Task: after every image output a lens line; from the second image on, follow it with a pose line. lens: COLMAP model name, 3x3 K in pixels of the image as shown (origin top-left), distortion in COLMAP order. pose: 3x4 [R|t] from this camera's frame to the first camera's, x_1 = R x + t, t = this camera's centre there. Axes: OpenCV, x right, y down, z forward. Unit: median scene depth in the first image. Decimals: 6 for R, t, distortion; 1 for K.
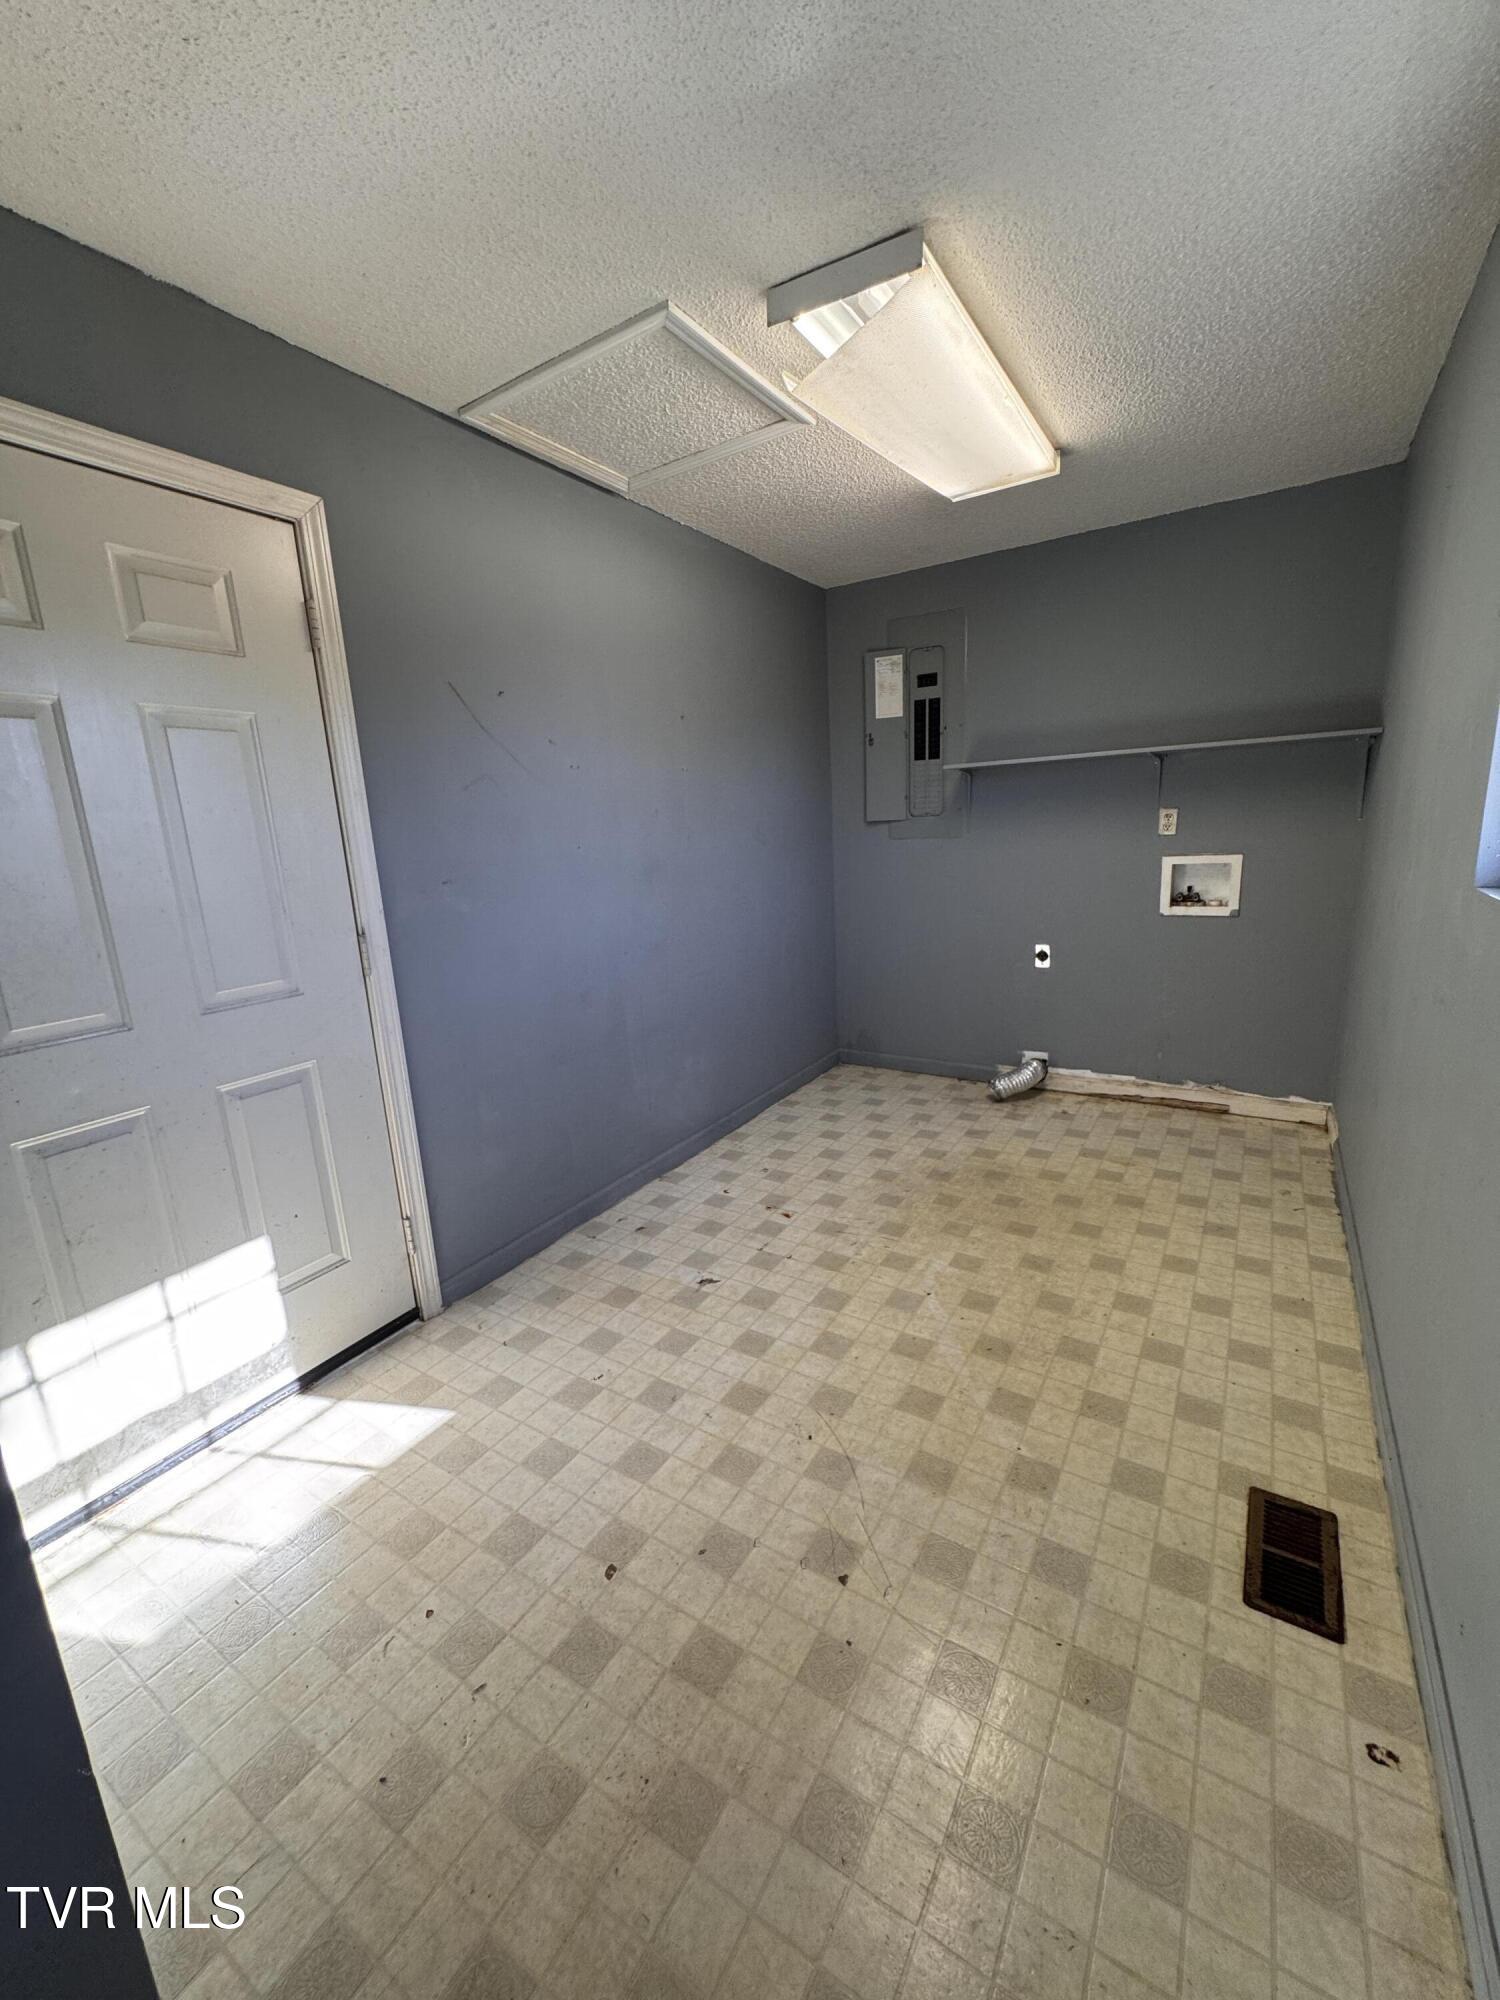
lens RADIAL K [[804.2, 0, 748.6], [0, 804.2, 1001.4], [0, 0, 1]] dist [-0.001866, -0.000031]
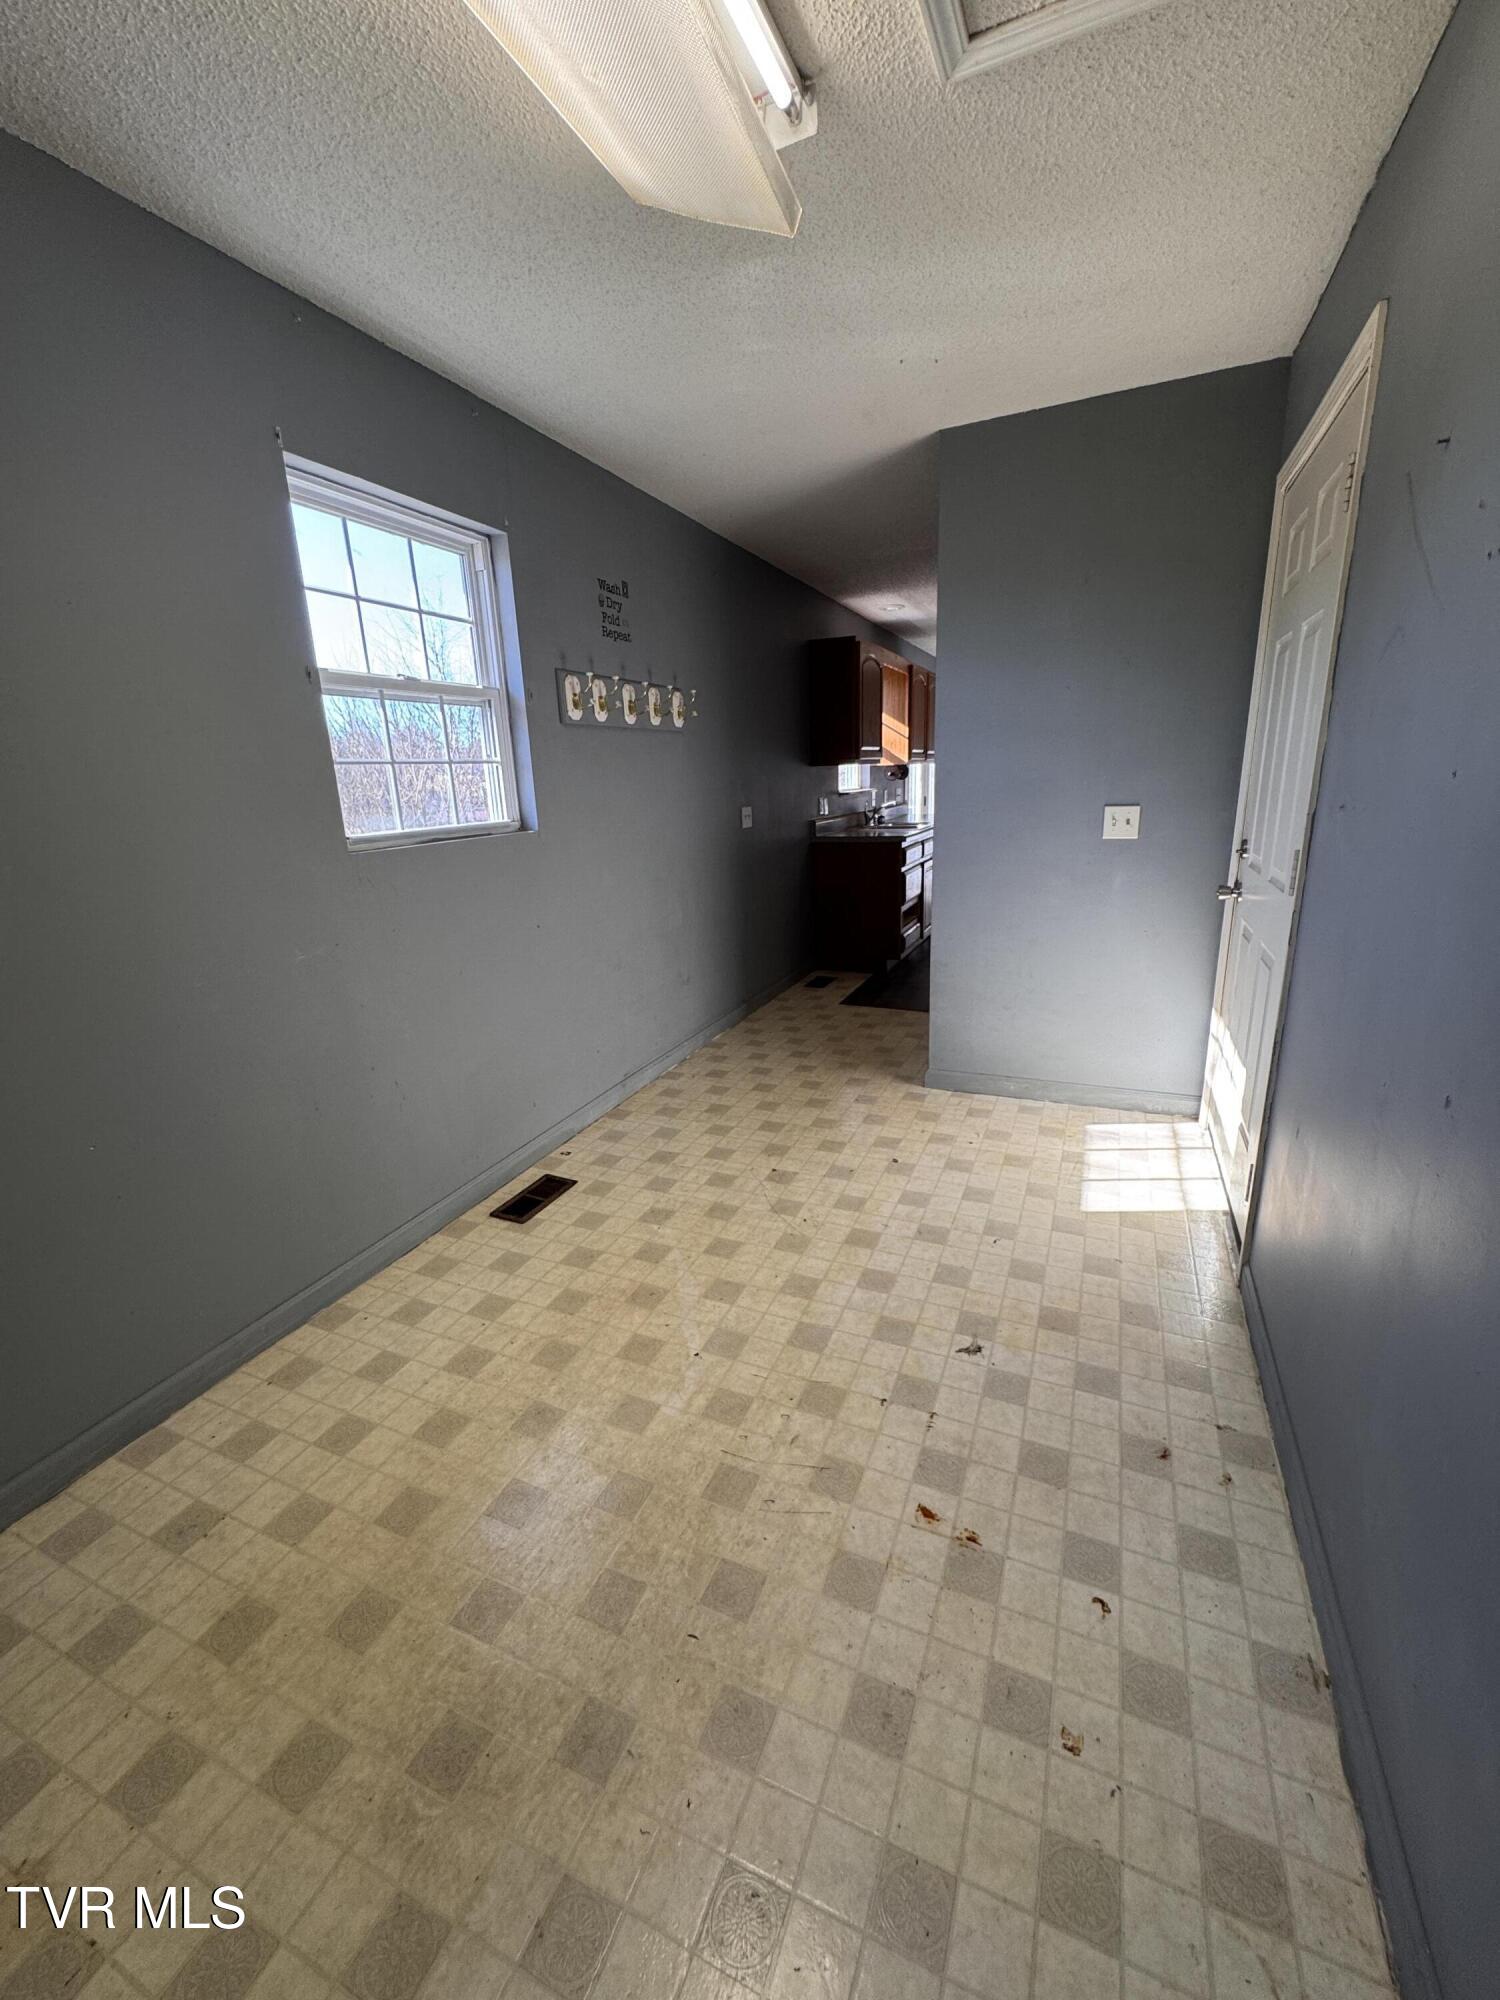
lens RADIAL K [[804.2, 0, 751.6], [0, 804.2, 998.8], [0, 0, 1]] dist [-0.001866, -0.000031]
pose [[-0.984365, 0.127362, -0.121670, 0.240695], [0.055162, 0.878926, 0.473758, -0.380929], [0.167278, 0.459640, -0.872210, 1.695461]]
